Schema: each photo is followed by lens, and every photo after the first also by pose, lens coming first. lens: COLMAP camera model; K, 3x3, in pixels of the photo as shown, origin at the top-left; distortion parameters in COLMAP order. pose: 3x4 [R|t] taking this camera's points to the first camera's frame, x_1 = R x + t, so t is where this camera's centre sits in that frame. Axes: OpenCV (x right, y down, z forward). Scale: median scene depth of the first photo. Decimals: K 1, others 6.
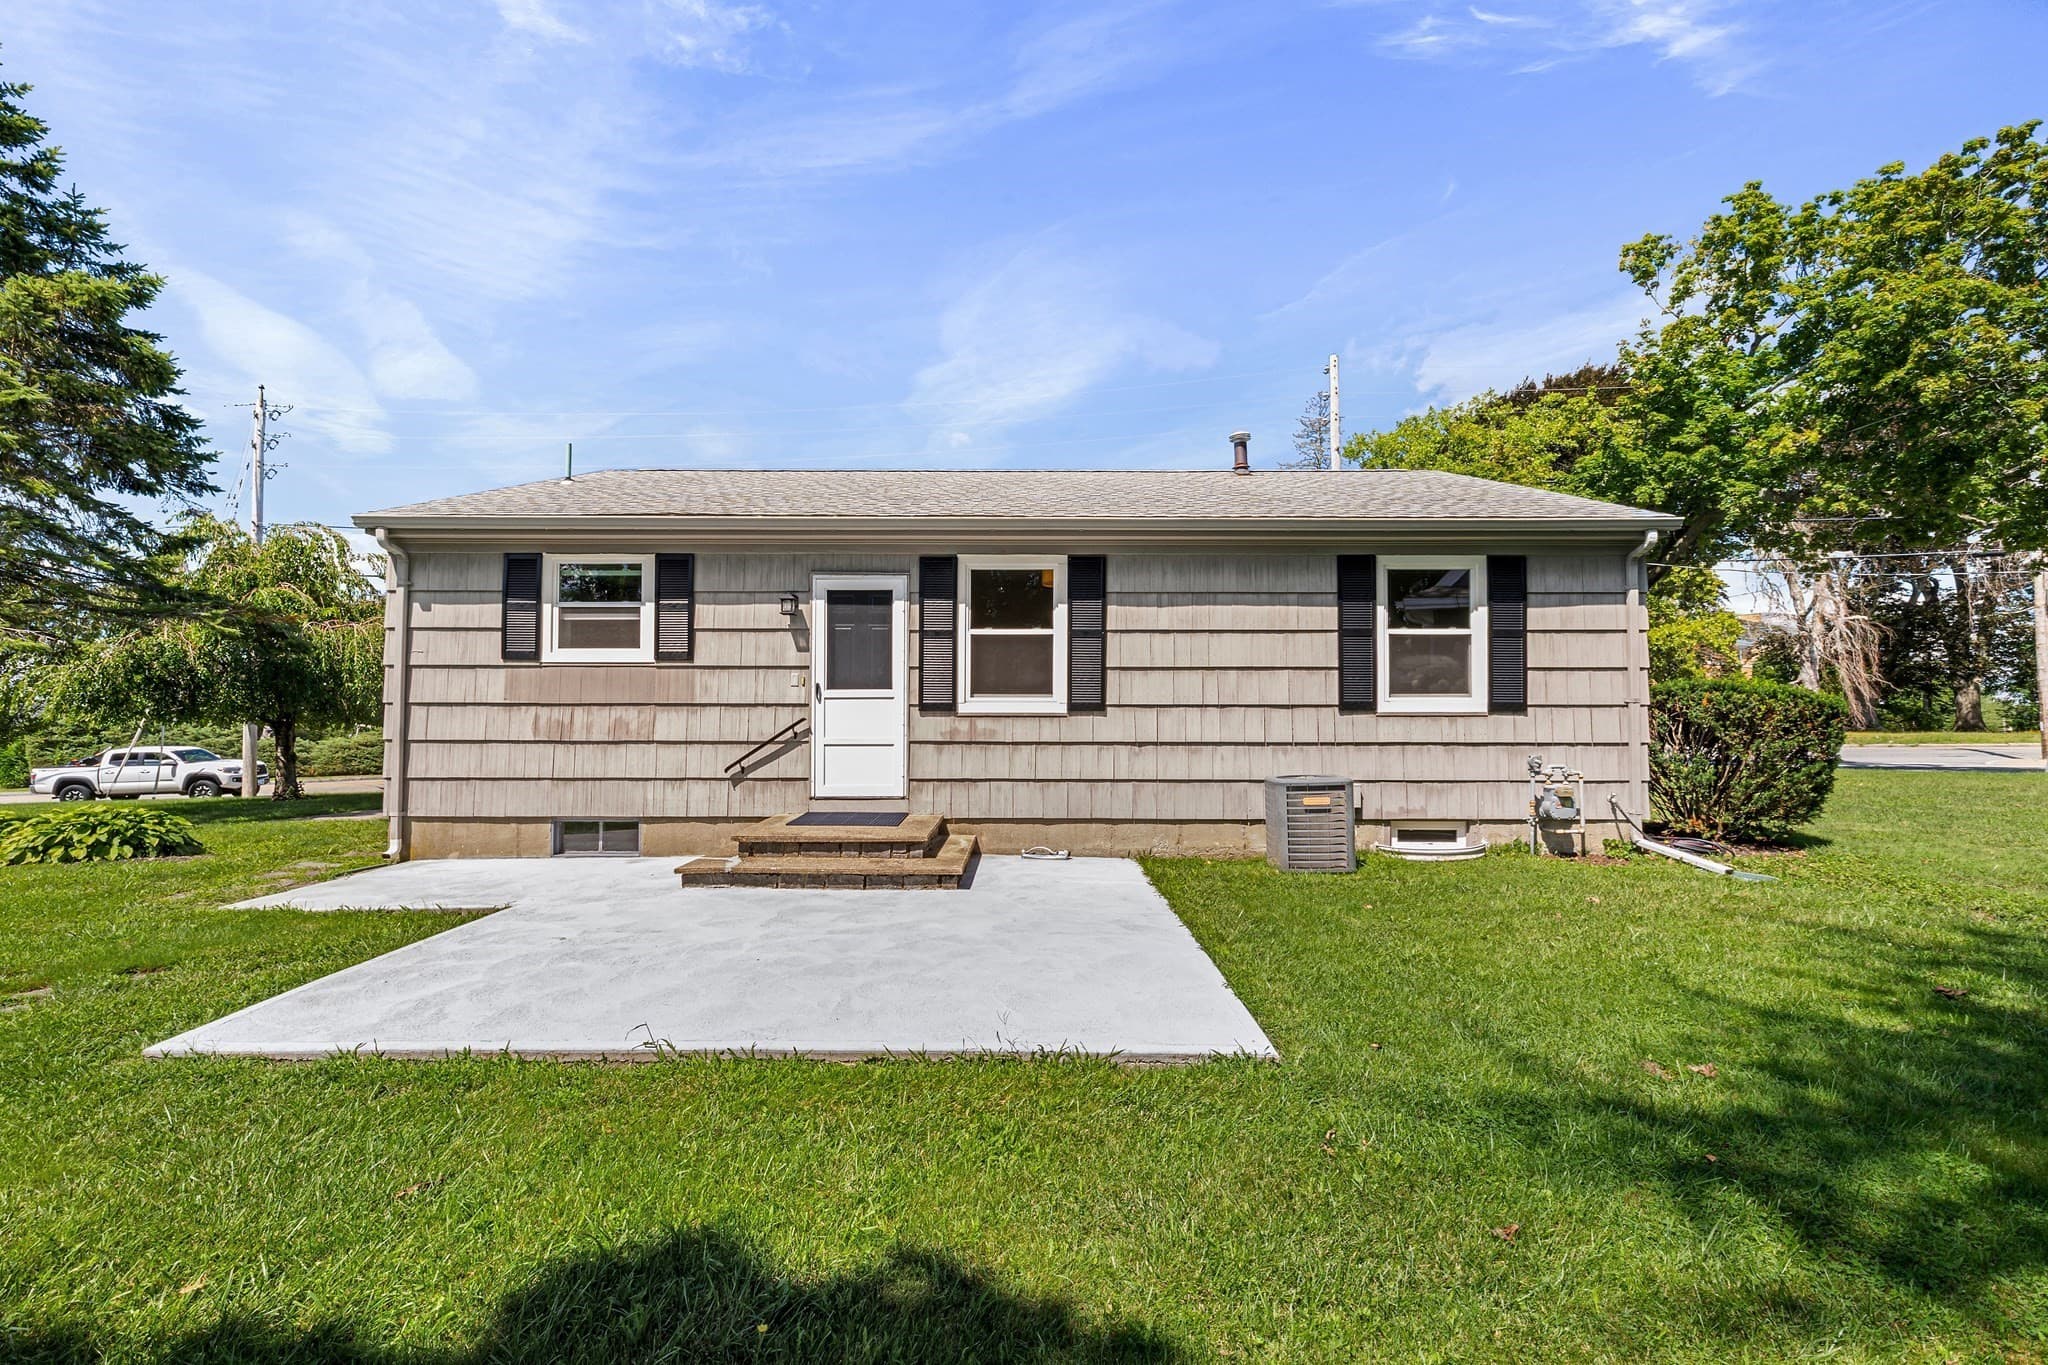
lens RADIAL K [[941.2, 0, 894.7], [0, 941.2, 695.8], [0, 0, 1]] dist [-0.001992, 0.000076]
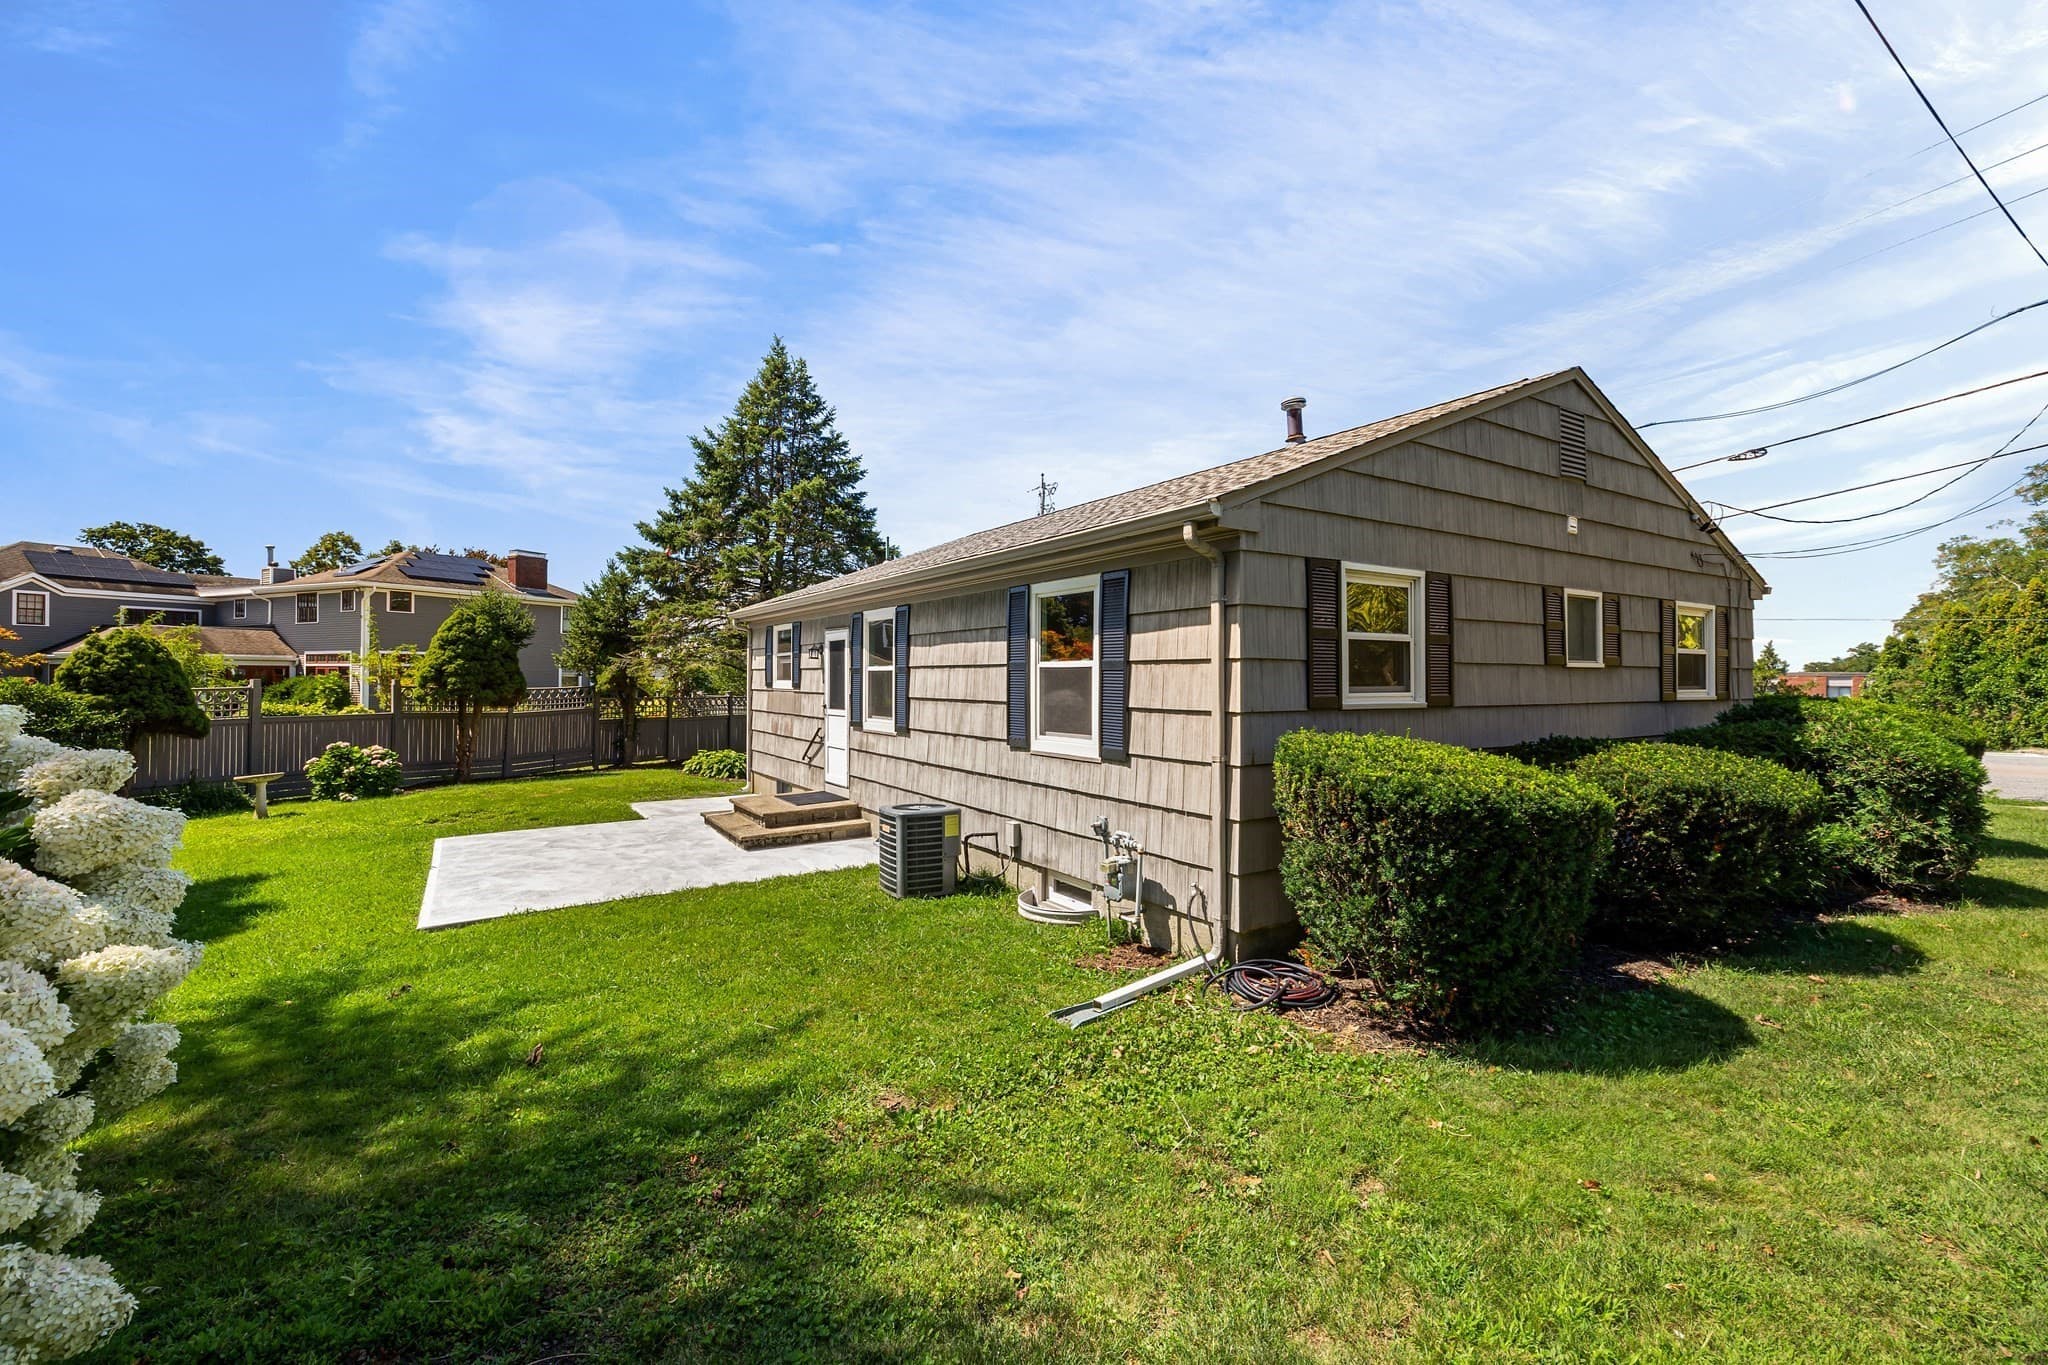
lens RADIAL K [[866.3, 0, 1025.0], [0, 866.3, 670.6], [0, 0, 1]] dist [0.001373, 0.000351]
pose [[0.545923, -0.006796, -0.837808, 1.234772], [0.018070, 0.999830, 0.003664, -0.066107], [0.837640, -0.017139, 0.545953, 0.515936]]
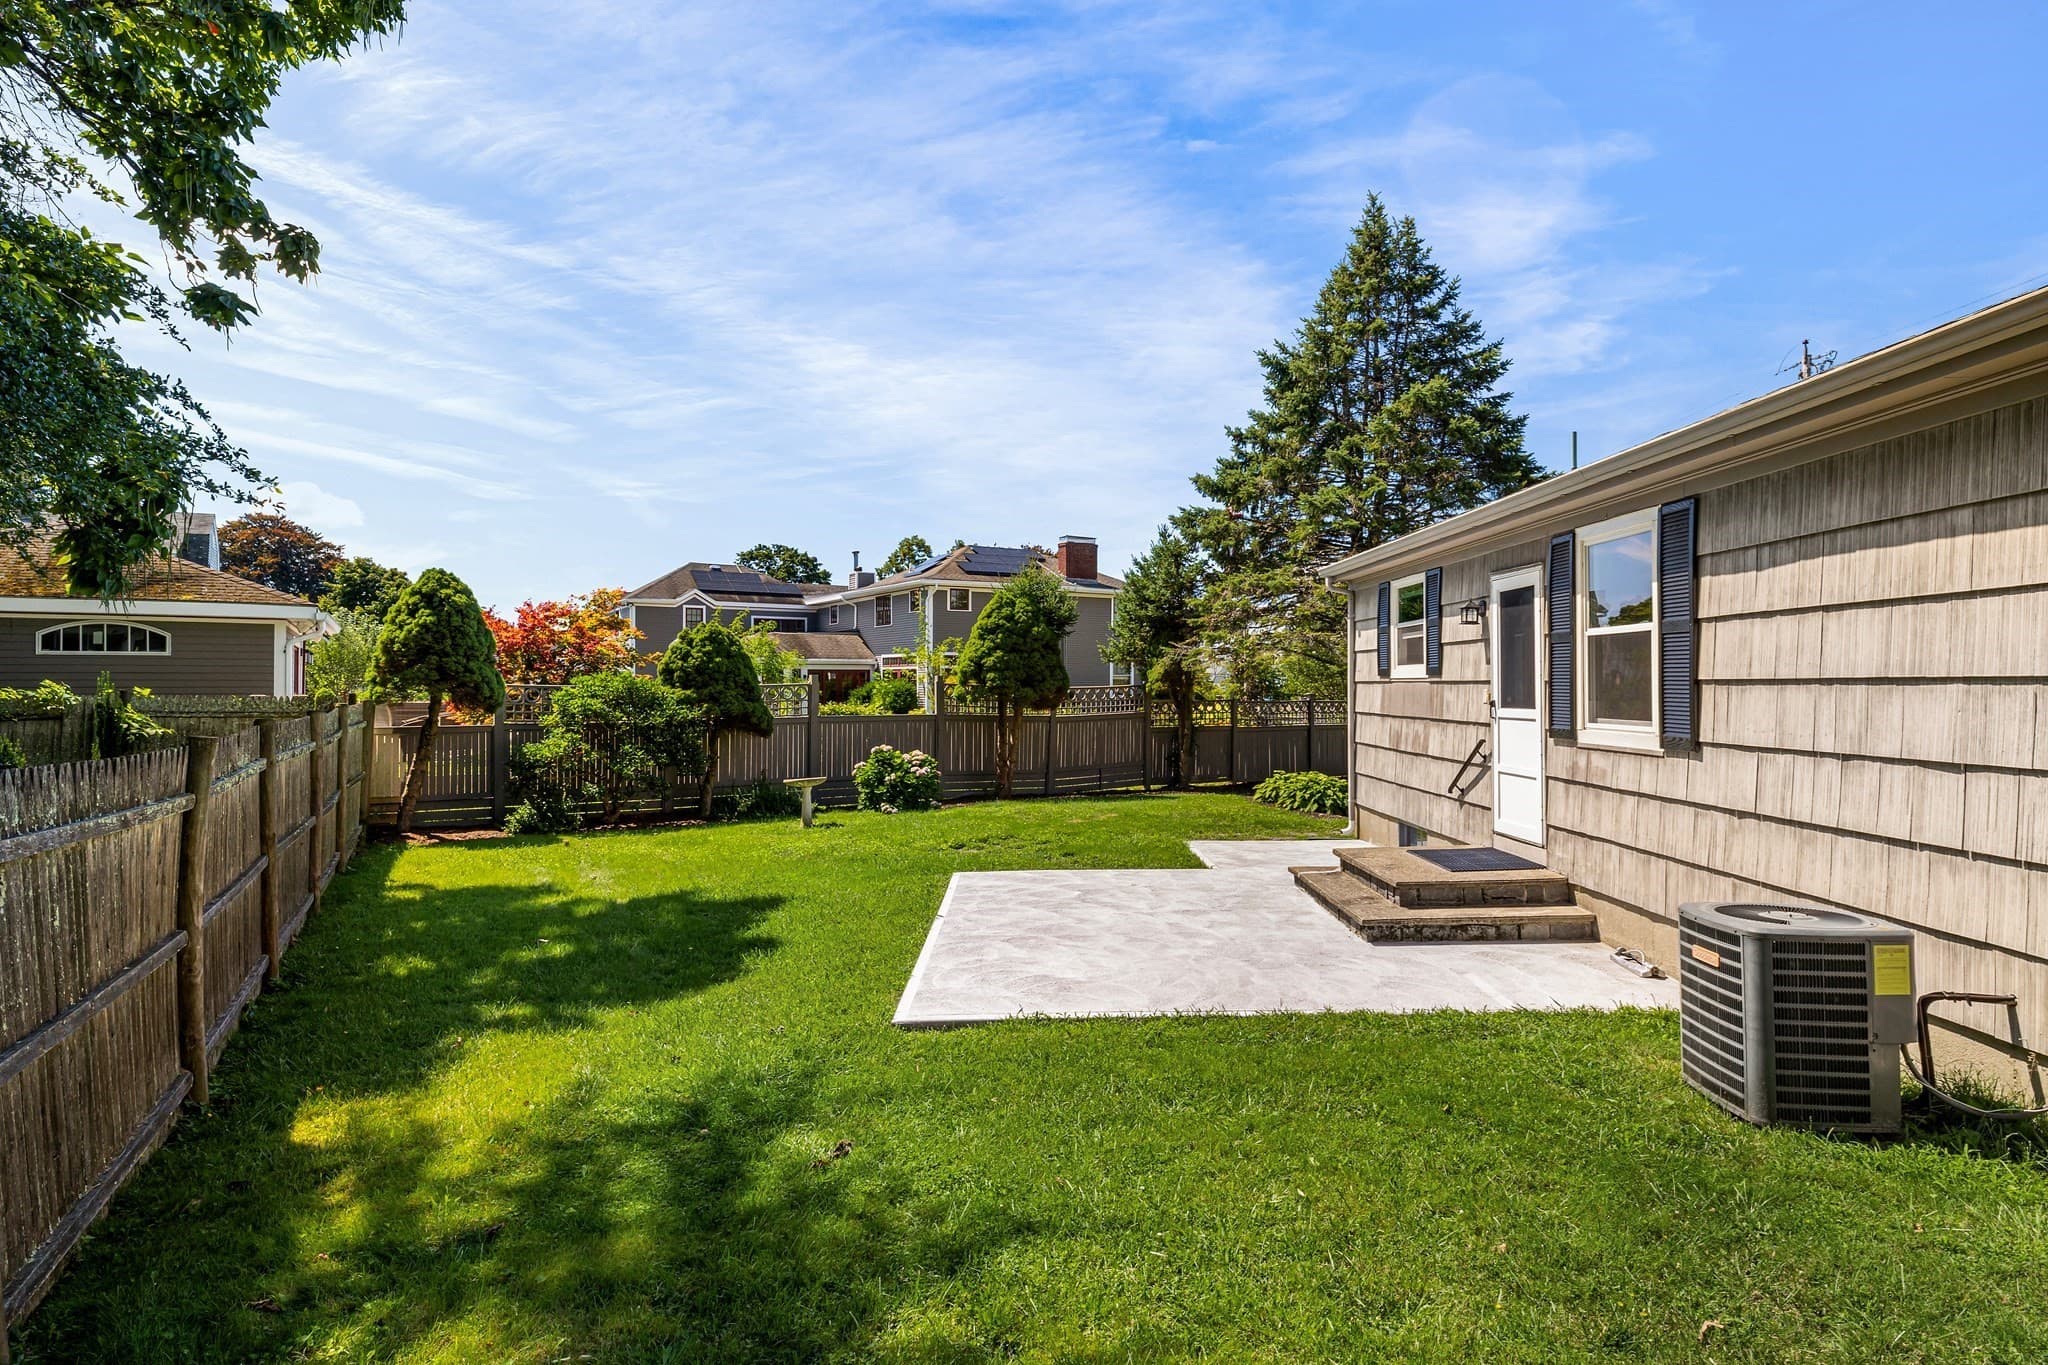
lens RADIAL K [[1076.8, 0, 1024.0], [0, 1076.8, 682.5], [0, 0, 1]] dist [-0.000928, -0.000659]
pose [[0.000330, -0.003615, -0.999993, 0.912859], [0.025607, 0.999666, -0.003606, -0.037313], [0.999672, -0.025606, 0.000423, 0.563918]]
